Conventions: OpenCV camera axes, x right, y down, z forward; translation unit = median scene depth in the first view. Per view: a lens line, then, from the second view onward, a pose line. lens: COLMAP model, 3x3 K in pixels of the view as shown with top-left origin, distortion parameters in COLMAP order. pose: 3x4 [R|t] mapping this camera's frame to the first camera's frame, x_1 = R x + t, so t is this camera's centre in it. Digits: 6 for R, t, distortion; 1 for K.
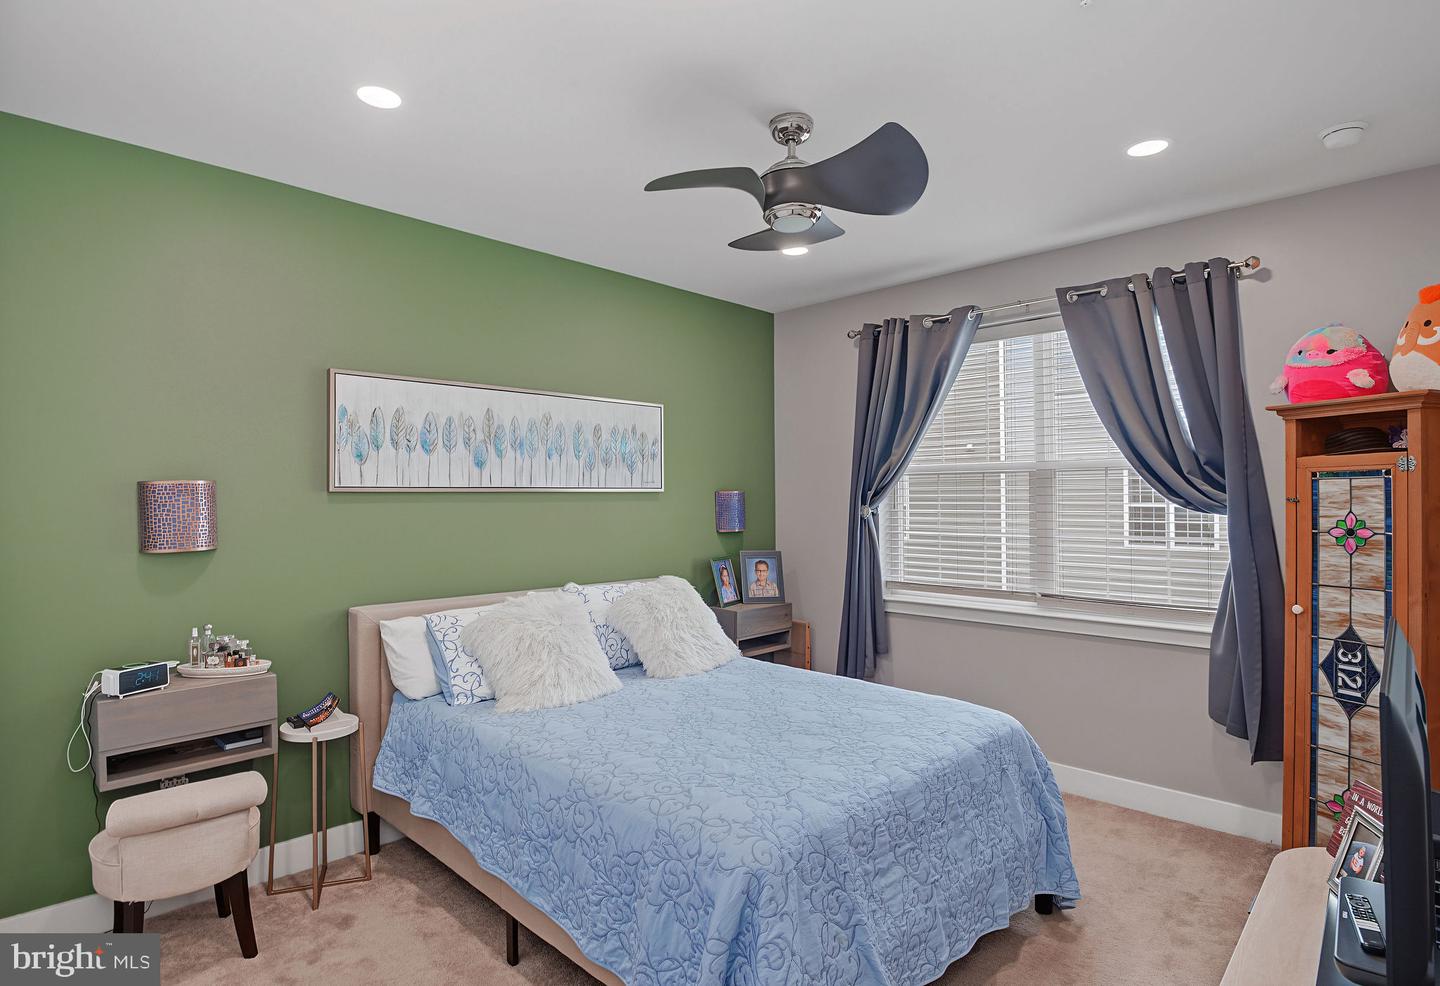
lens RADIAL K [[734.4, 0, 725.4], [0, 734.4, 494.6], [0, 0, 1]] dist [-0.001935, -0.000181]
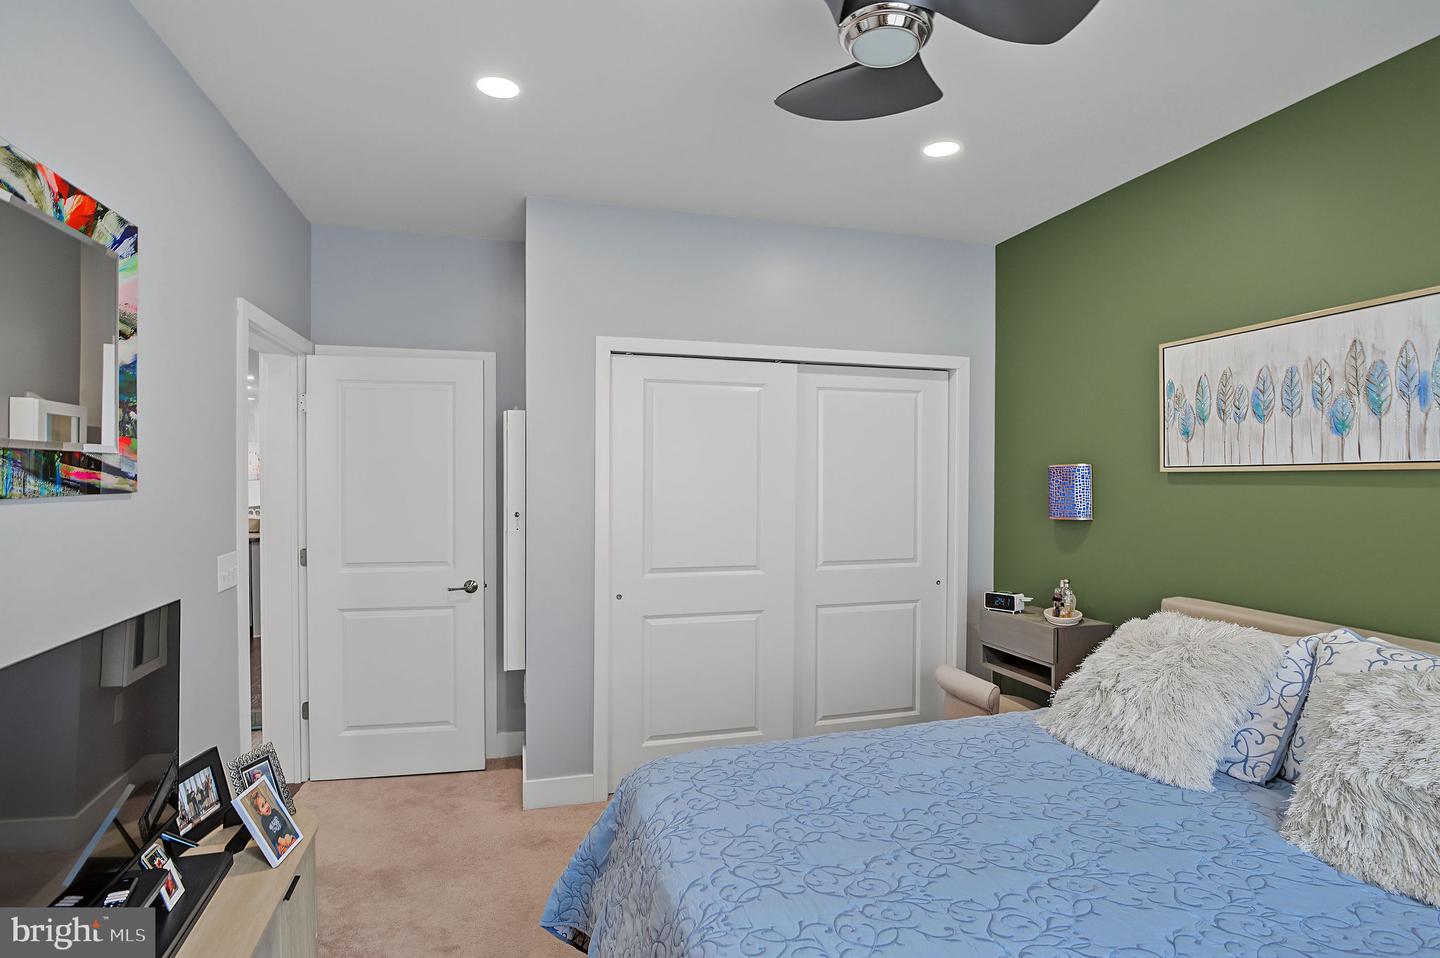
lens RADIAL K [[719.3, 0, 723.0], [0, 719.3, 477.8], [0, 0, 1]] dist [-0.002557, -0.000271]
pose [[-0.494957, 0.002451, -0.868914, 0.524691], [0.000295, 0.999996, 0.002653, 0.000853], [0.868918, 0.001057, -0.494956, 0.883304]]
